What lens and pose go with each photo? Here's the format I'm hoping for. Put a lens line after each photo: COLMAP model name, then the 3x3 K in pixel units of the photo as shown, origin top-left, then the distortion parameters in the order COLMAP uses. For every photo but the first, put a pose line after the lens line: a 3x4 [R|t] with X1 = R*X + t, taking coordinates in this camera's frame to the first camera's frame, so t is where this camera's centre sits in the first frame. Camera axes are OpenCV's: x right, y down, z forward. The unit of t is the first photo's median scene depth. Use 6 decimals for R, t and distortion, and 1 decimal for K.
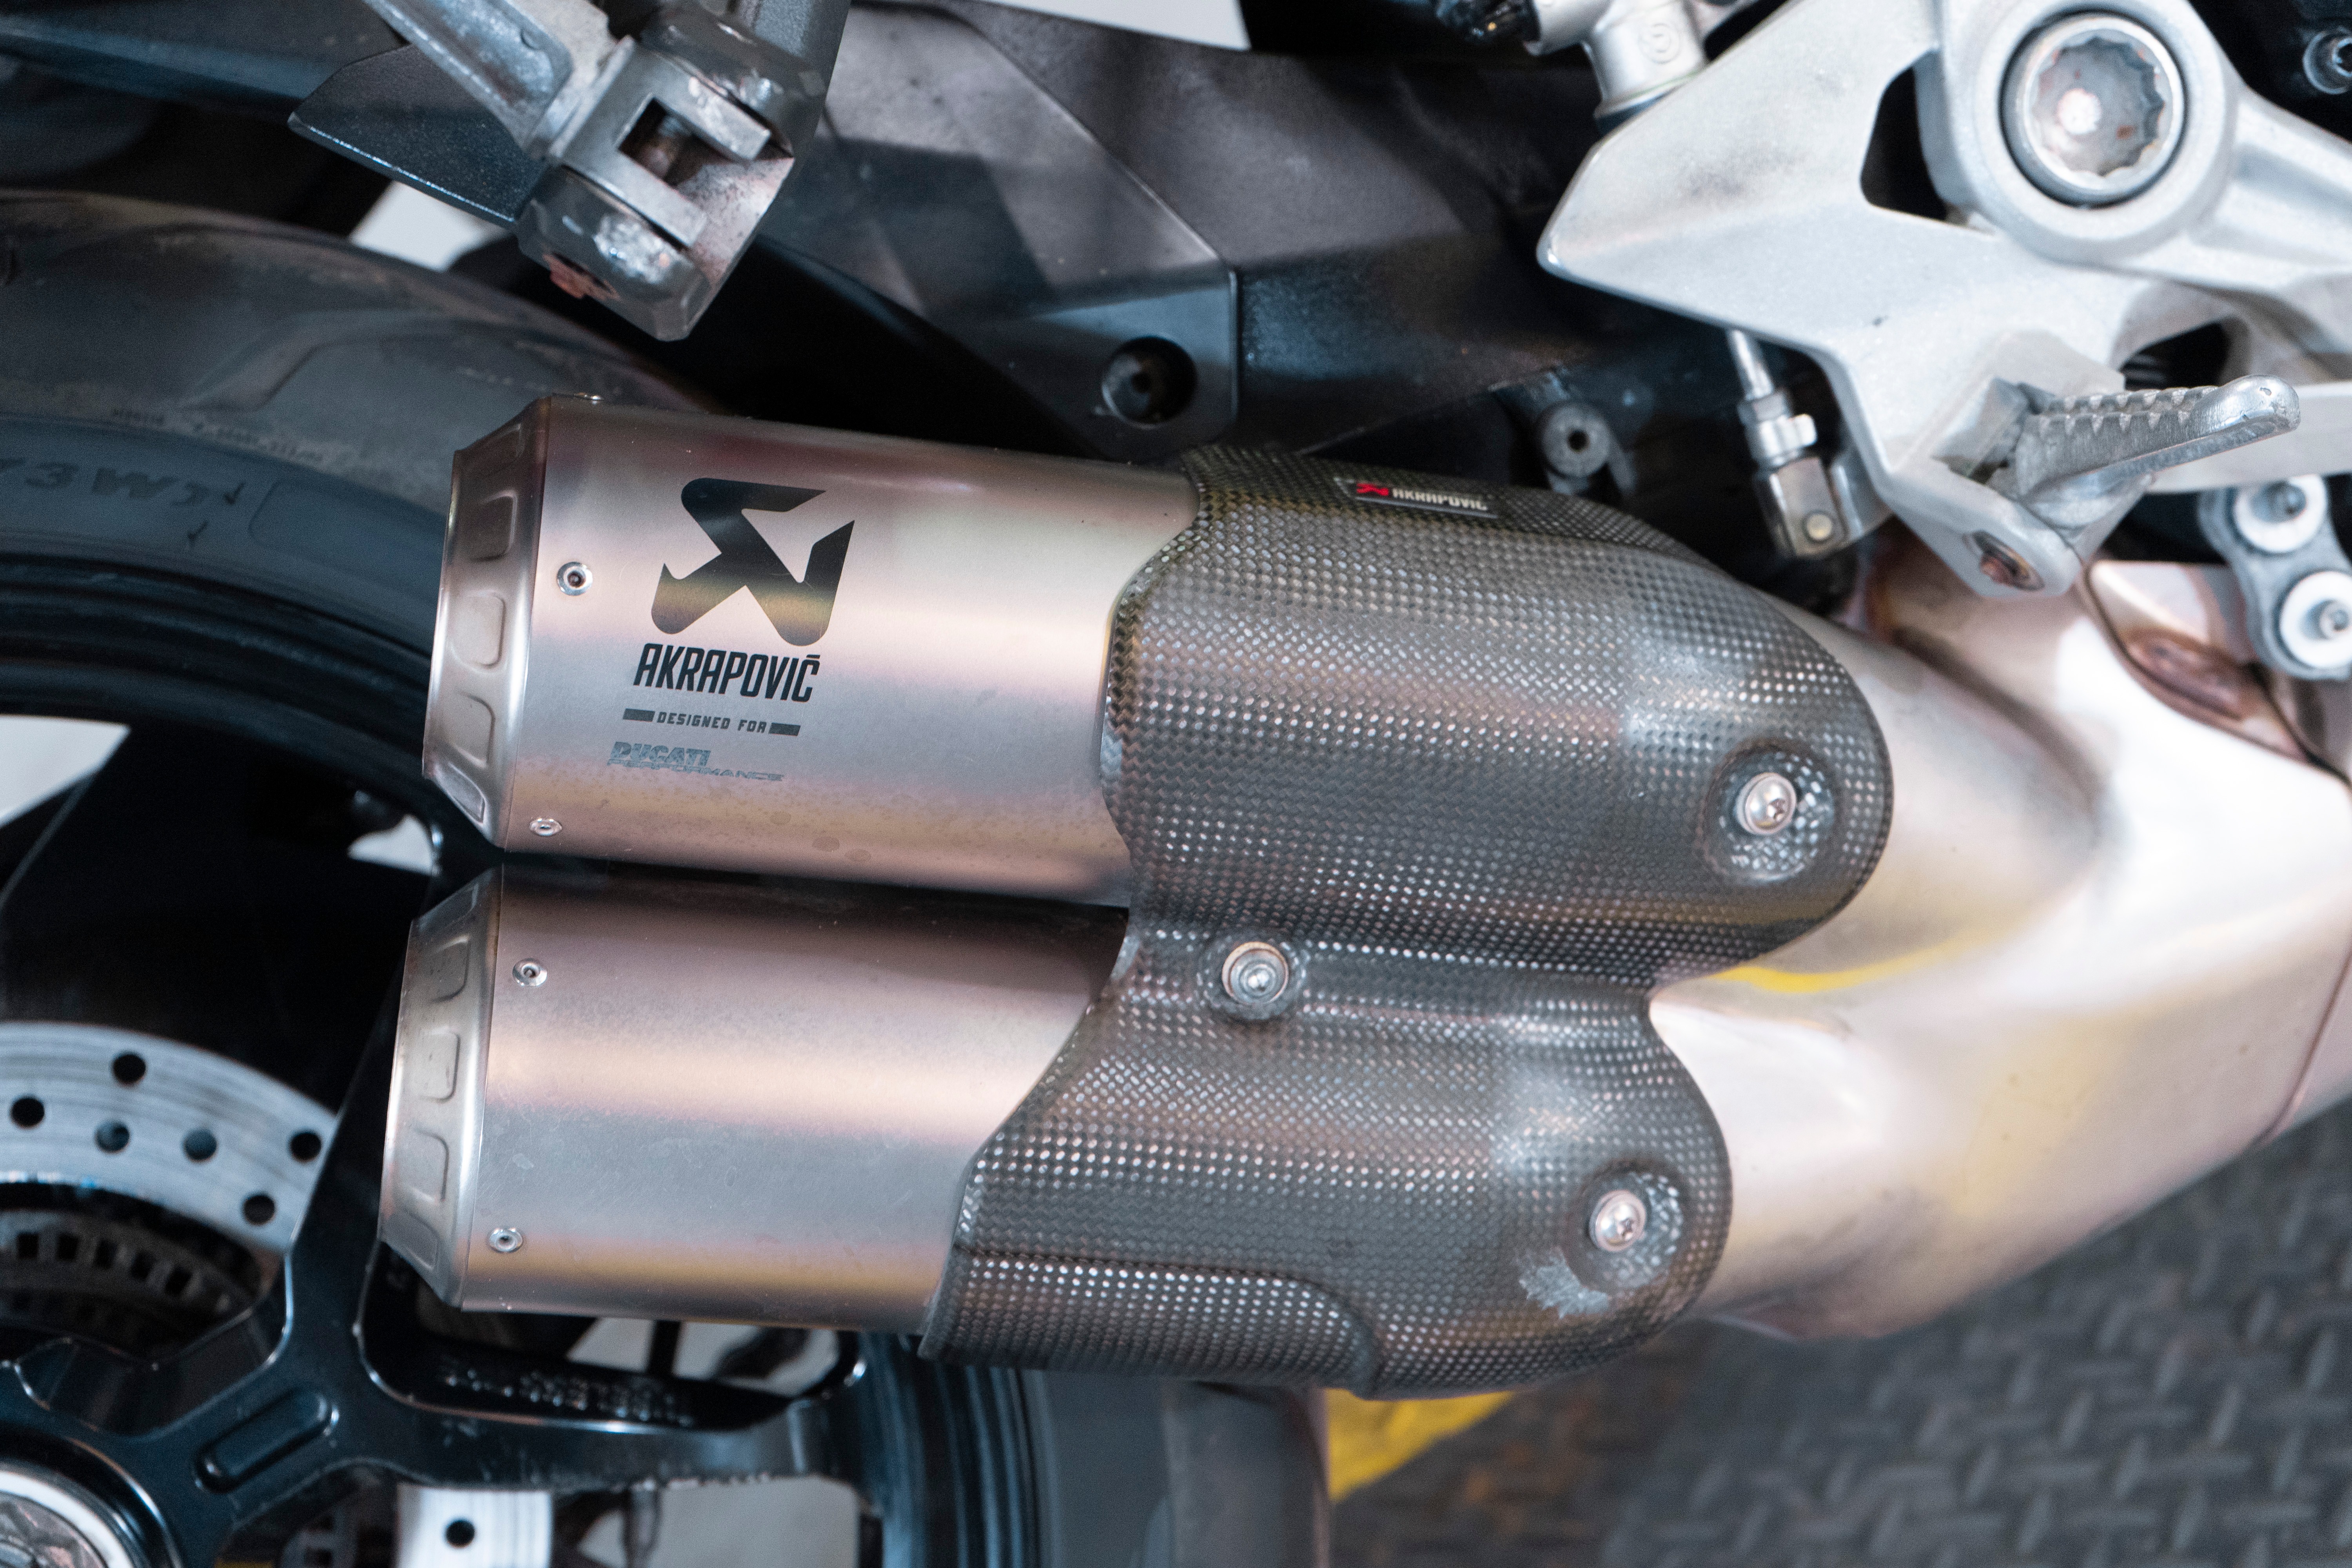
lens RADIAL K [[3334.4, 0, 1176.0], [0, 3334.4, 784.0], [0, 0, 1]] dist [-0.003852, 0.115759]
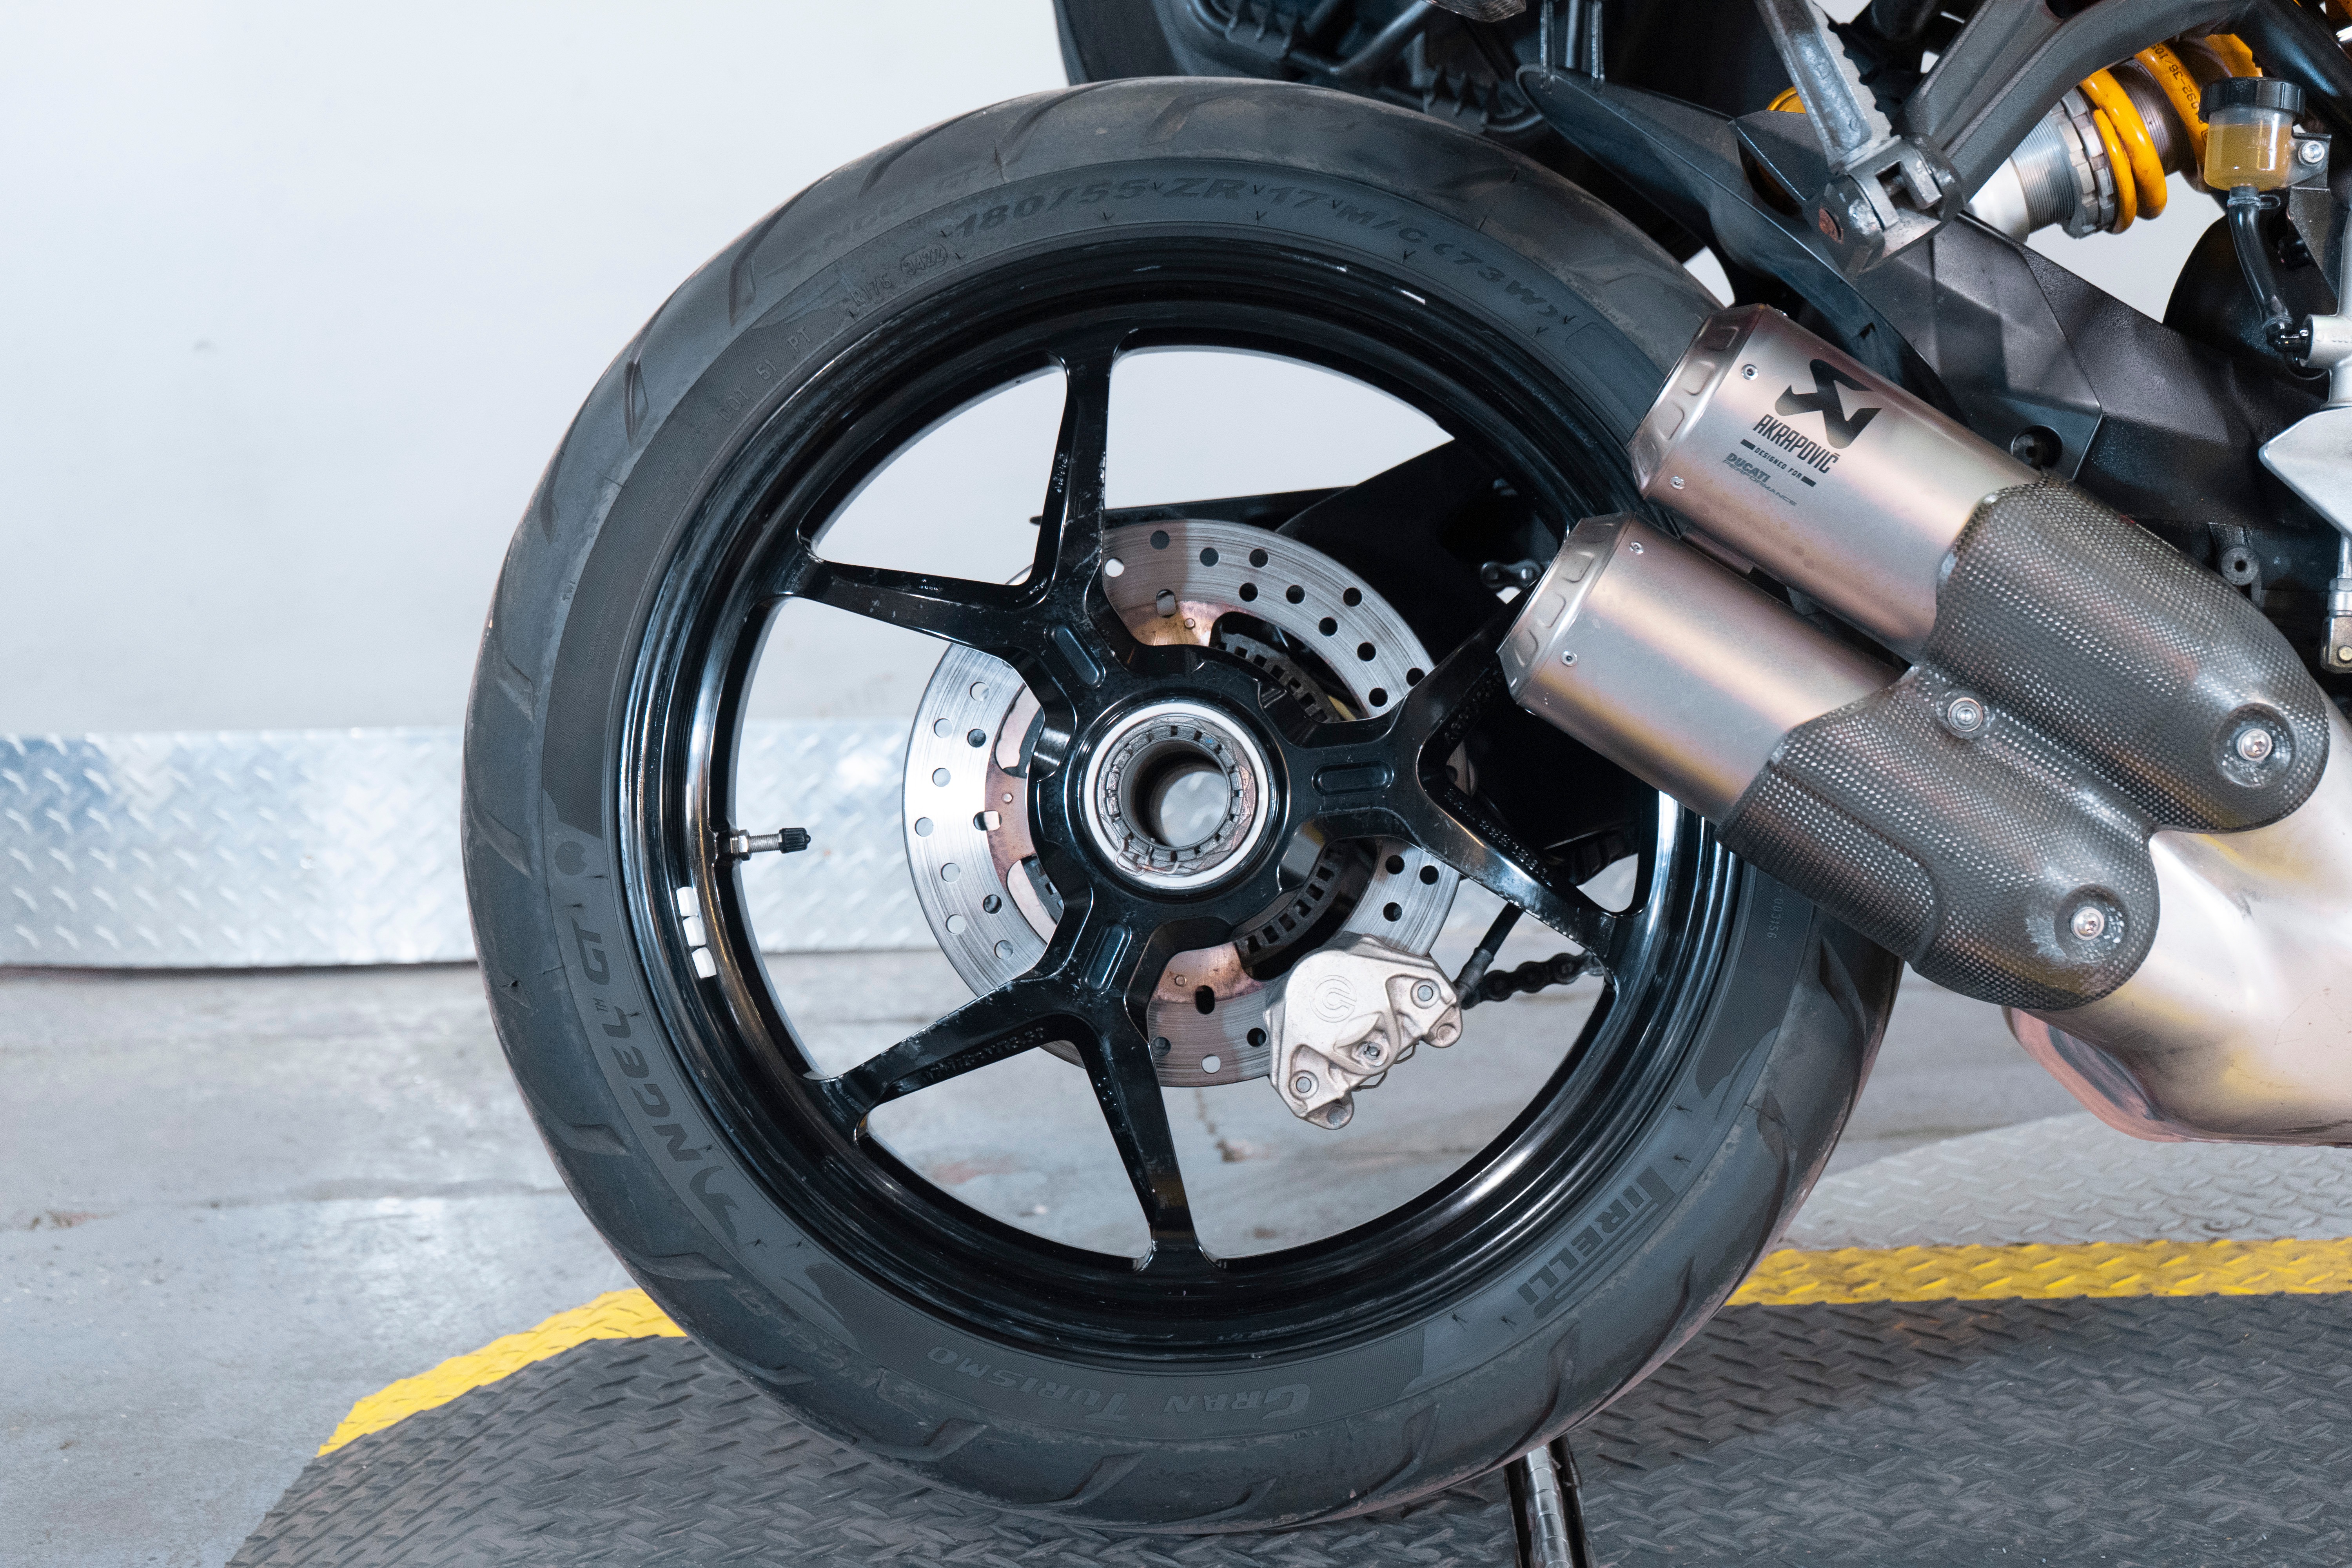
lens RADIAL K [[3334.4, 0, 1176.0], [0, 3334.4, 784.0], [0, 0, 1]] dist [-0.003852, 0.115759]
pose [[0.880411, 0.412633, -0.233689, 0.088994], [-0.444844, 0.889368, -0.105535, 0.498955], [0.164288, 0.196869, 0.966567, -0.934418]]
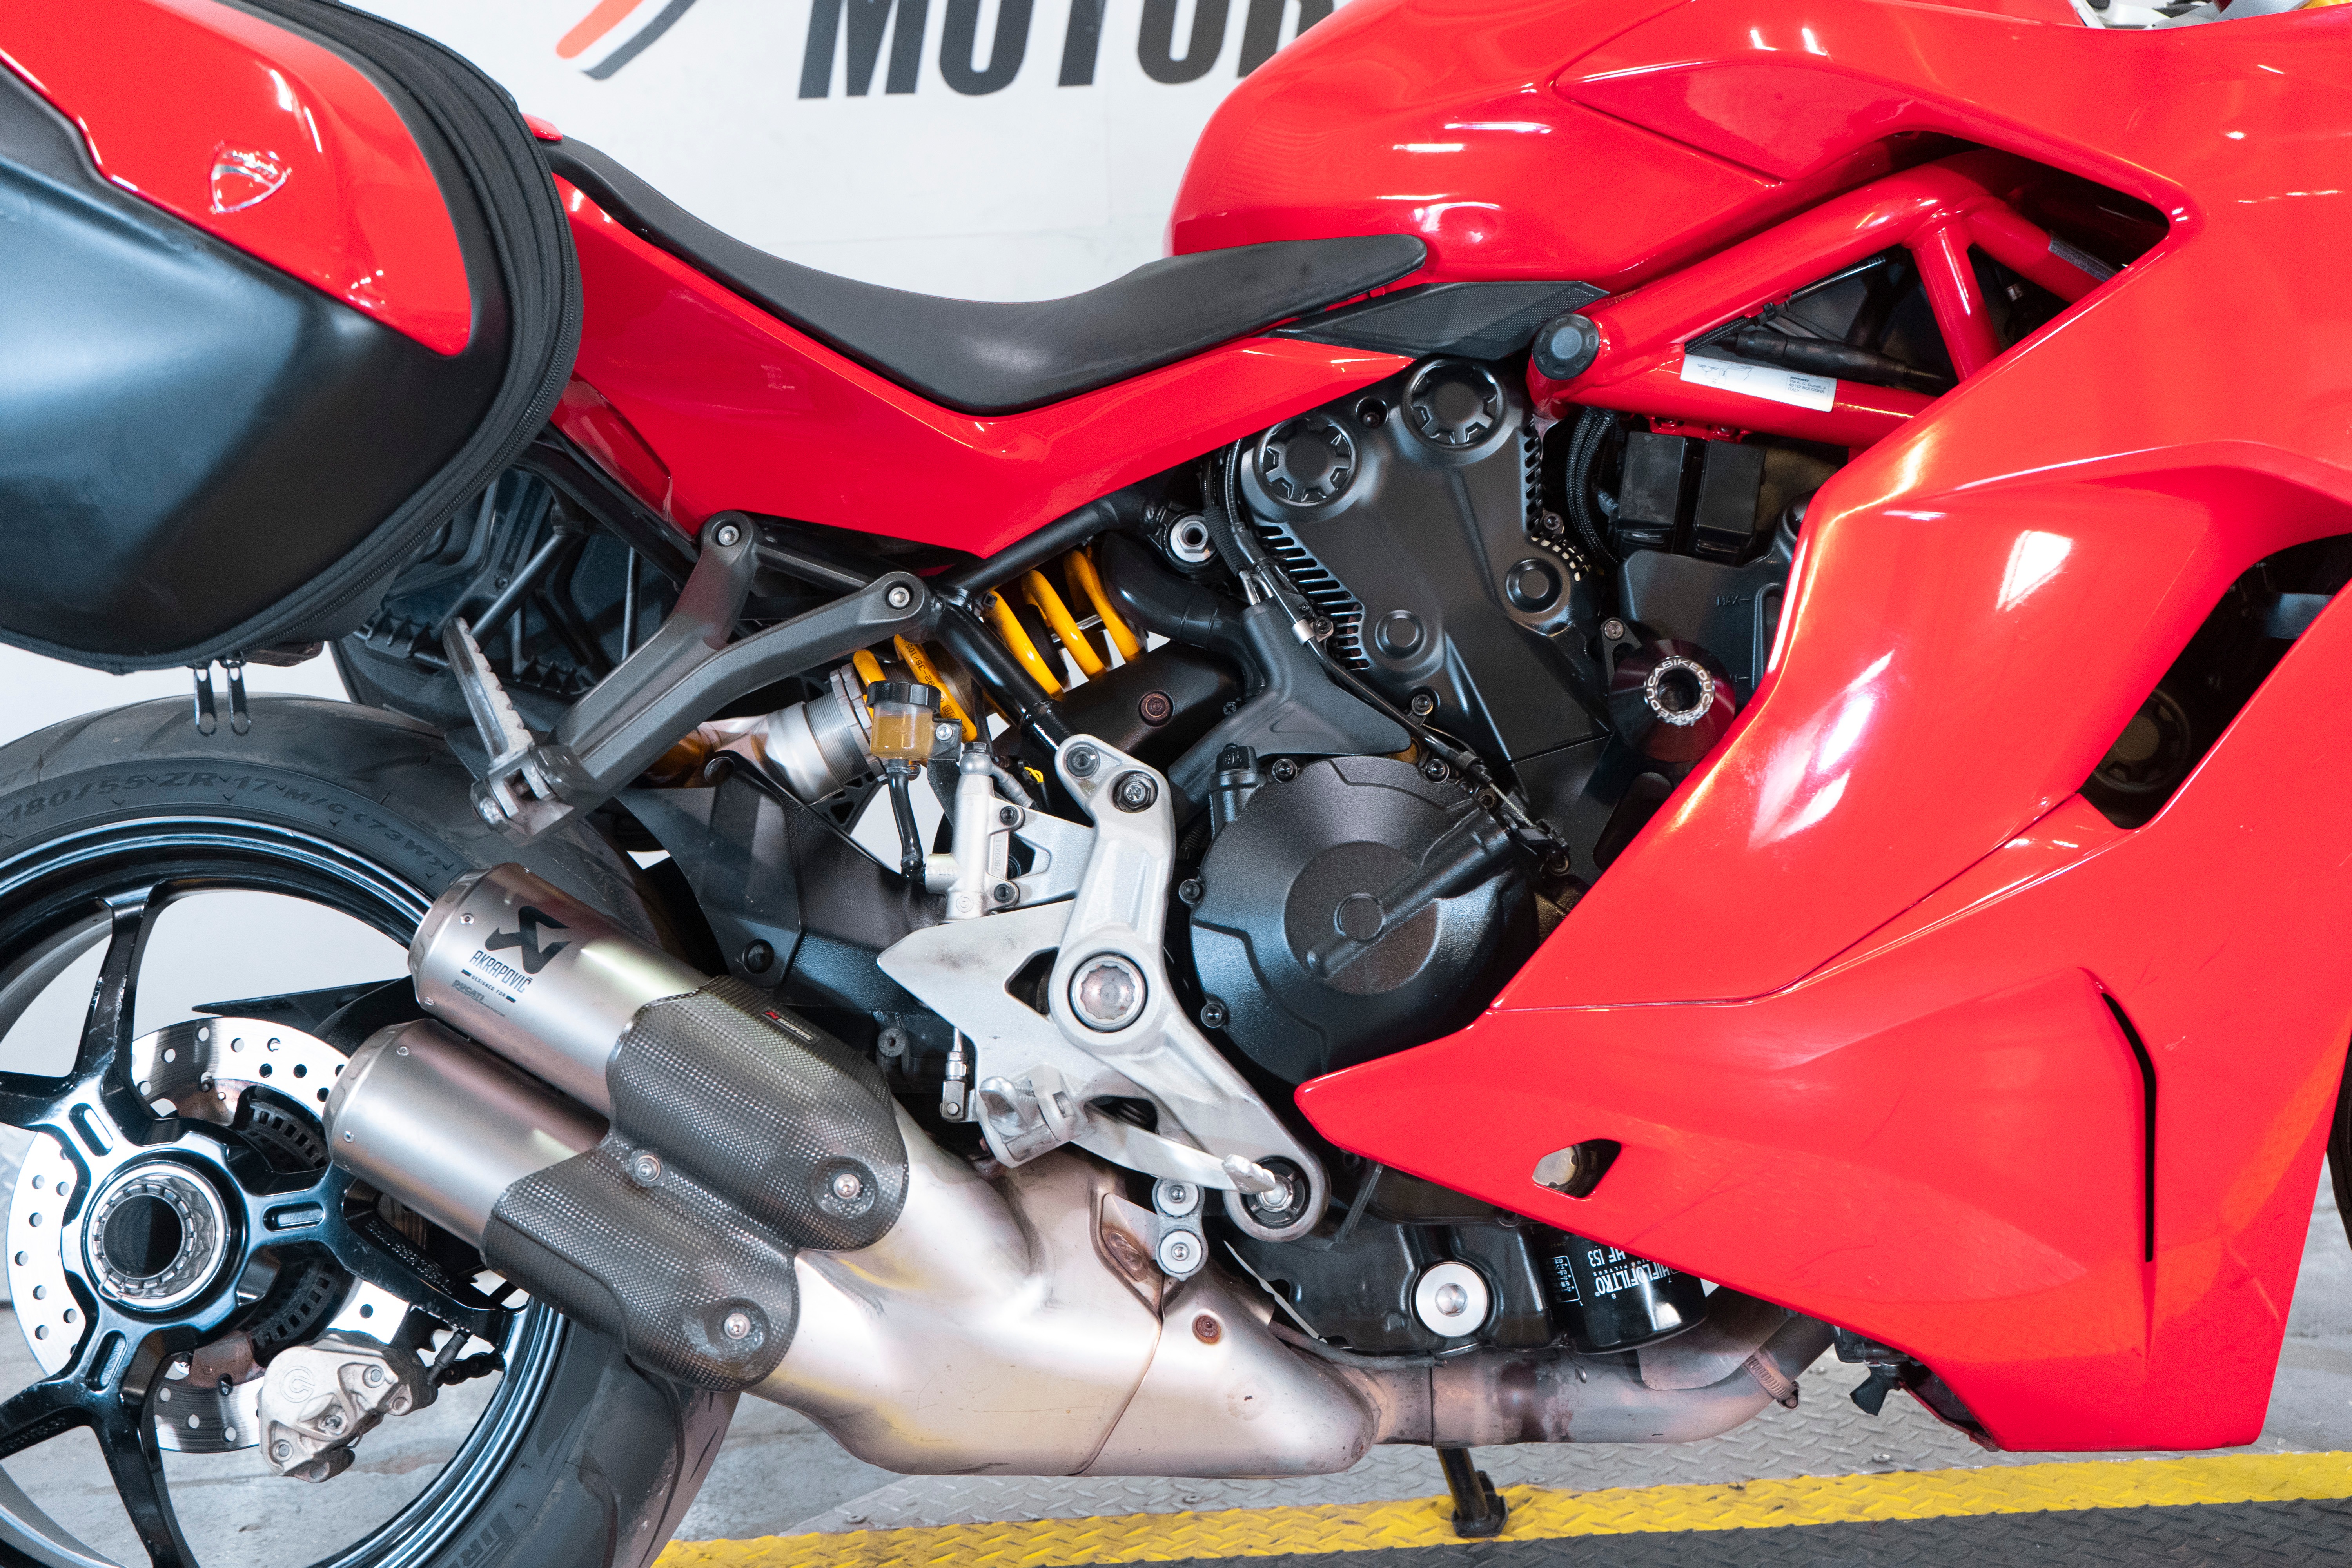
lens RADIAL K [[2433.4, 0, 1176.0], [0, 2433.4, 784.0], [0, 0, 1]] dist [0.039670, -0.023822]
pose [[0.888959, 0.350440, -0.294862, 0.833807], [-0.414398, 0.889599, -0.192062, -0.014655], [0.195003, 0.292926, 0.936039, -0.763680]]
